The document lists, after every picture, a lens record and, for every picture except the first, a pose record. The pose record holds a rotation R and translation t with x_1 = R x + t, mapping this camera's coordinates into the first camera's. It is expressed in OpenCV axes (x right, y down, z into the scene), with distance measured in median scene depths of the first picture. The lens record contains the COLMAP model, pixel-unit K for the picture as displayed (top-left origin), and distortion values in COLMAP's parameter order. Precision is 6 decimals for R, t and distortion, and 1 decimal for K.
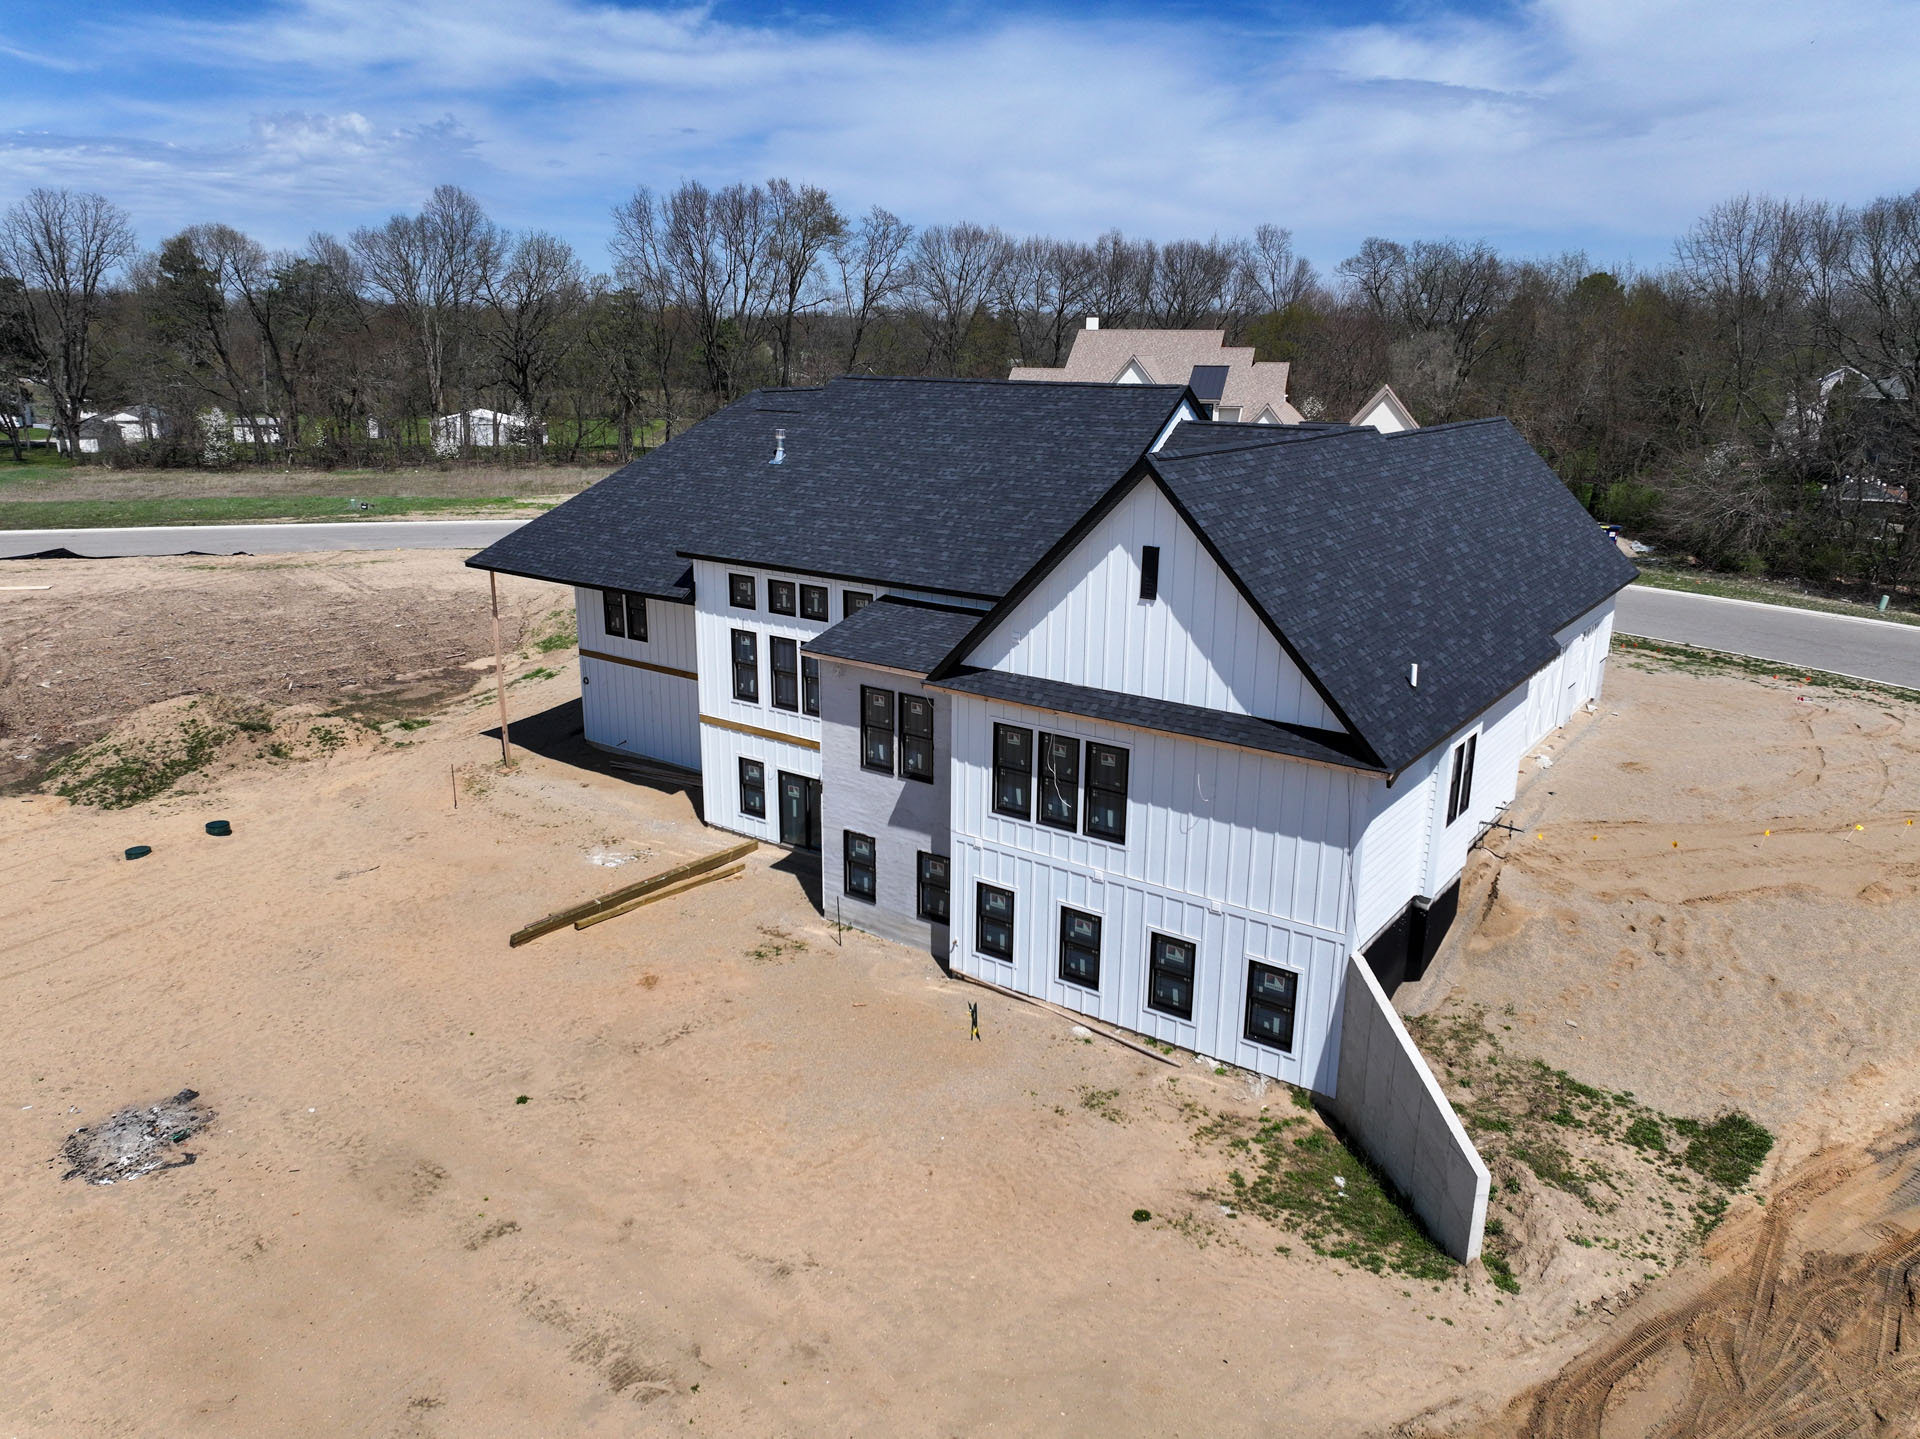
lens RADIAL K [[1343.3, 0, 960.8], [0, 1343.3, 716.1], [0, 0, 1]] dist [0.013764, -0.001130]
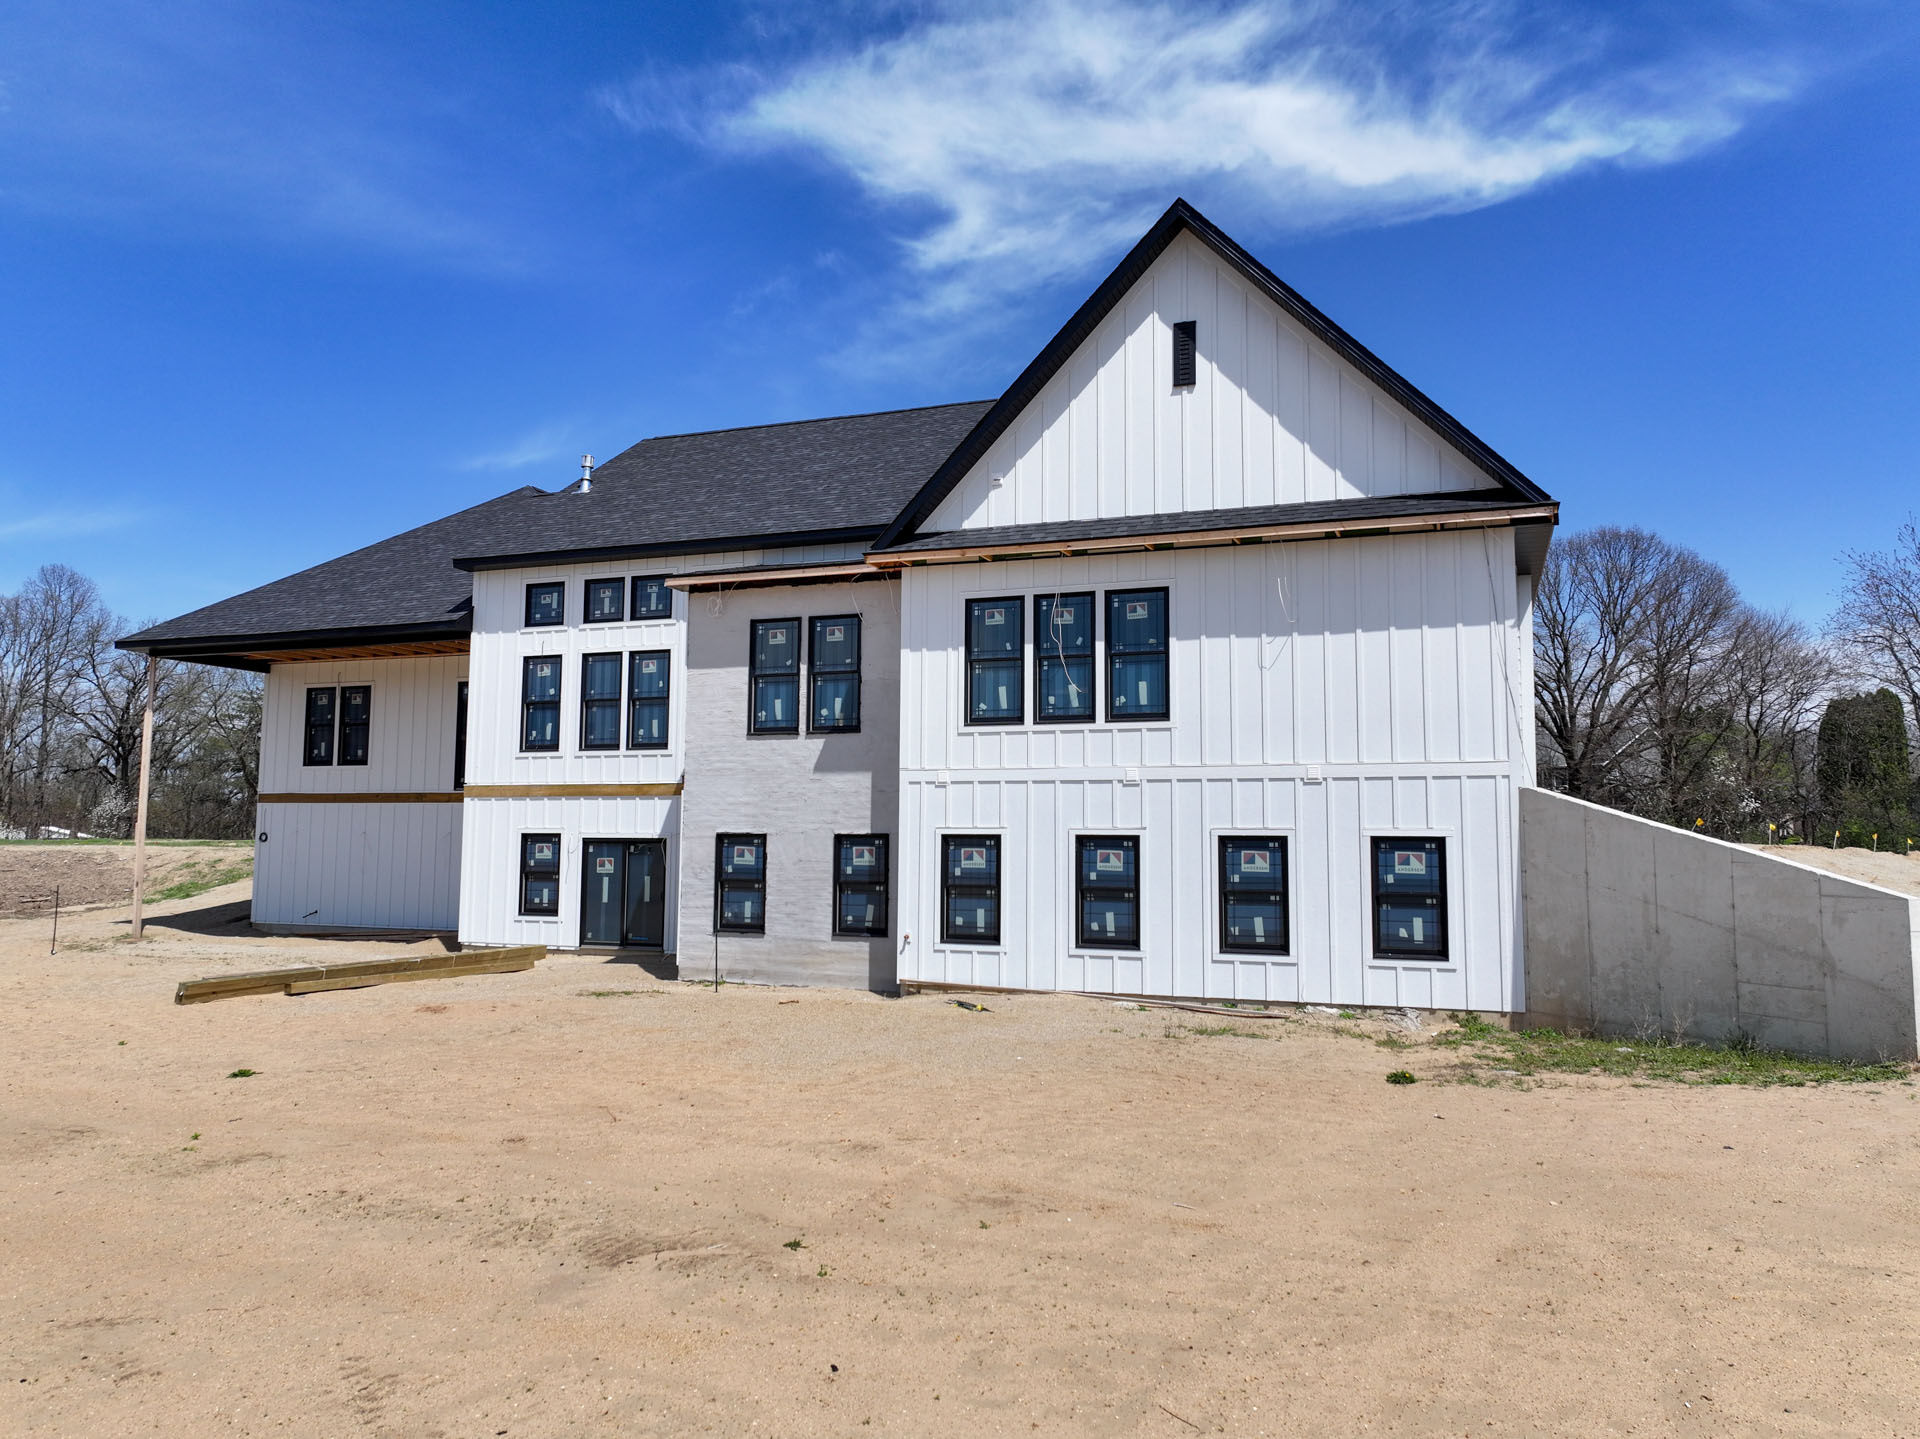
lens RADIAL K [[1343.3, 0, 960.5], [0, 1343.3, 711.3], [0, 0, 1]] dist [0.013764, -0.001130]
pose [[0.964636, 0.021657, 0.262695, -0.160199], [0.074028, 0.934249, -0.348854, 0.299328], [-0.252978, 0.355964, 0.899607, 0.322318]]
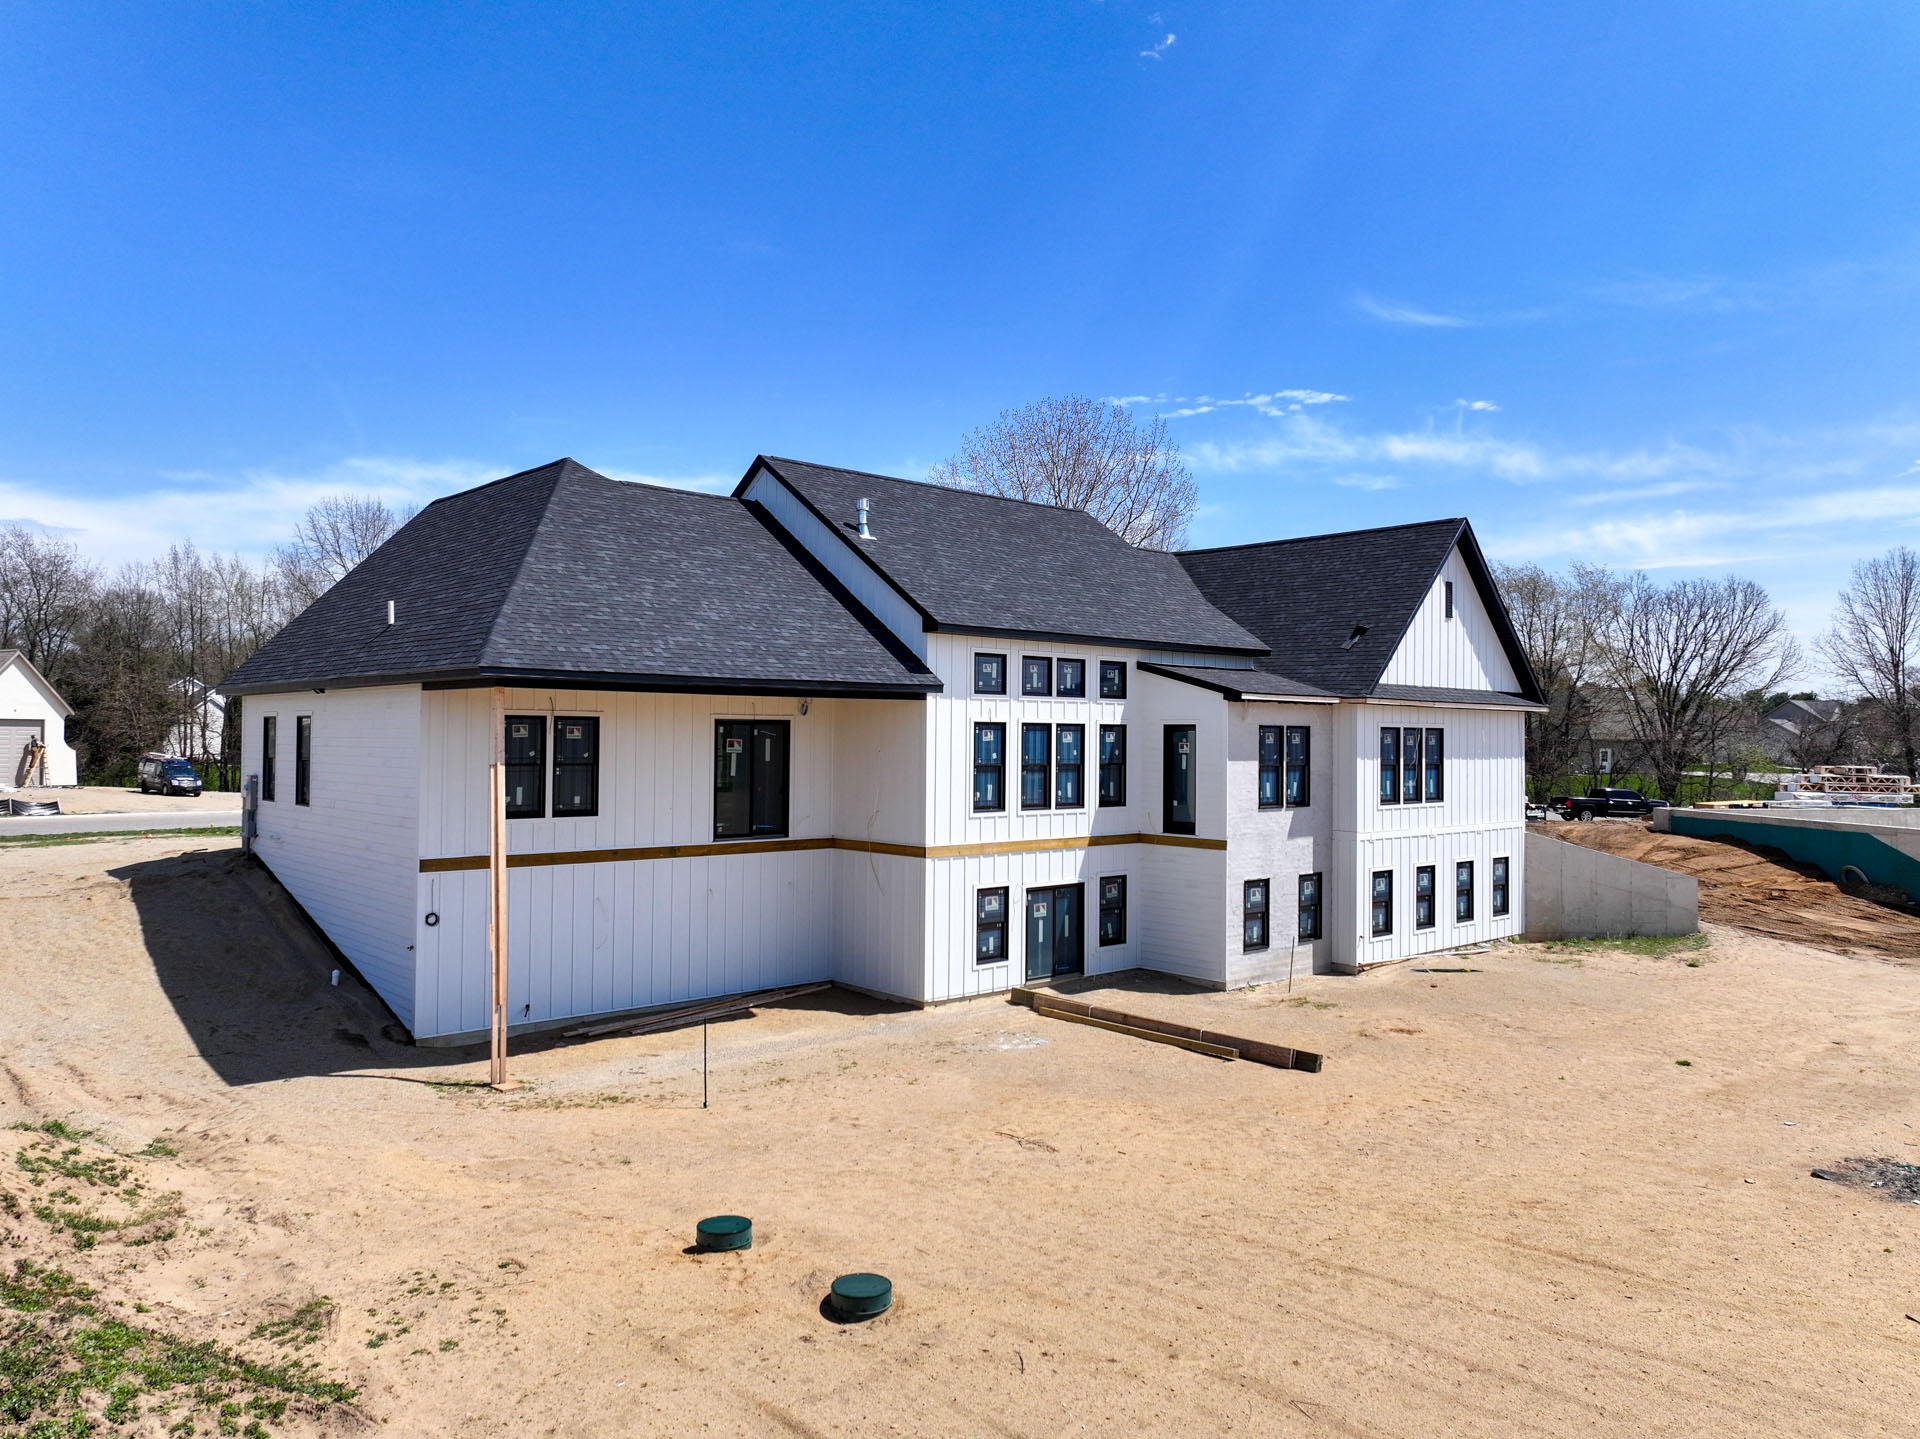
lens RADIAL K [[1343.3, 0, 964.4], [0, 1343.3, 710.5], [0, 0, 1]] dist [0.013764, -0.001130]
pose [[0.207653, 0.009433, 0.978157, -1.158870], [0.256627, 0.964404, -0.063780, -0.027363], [-0.943940, 0.264266, 0.197841, 1.026551]]
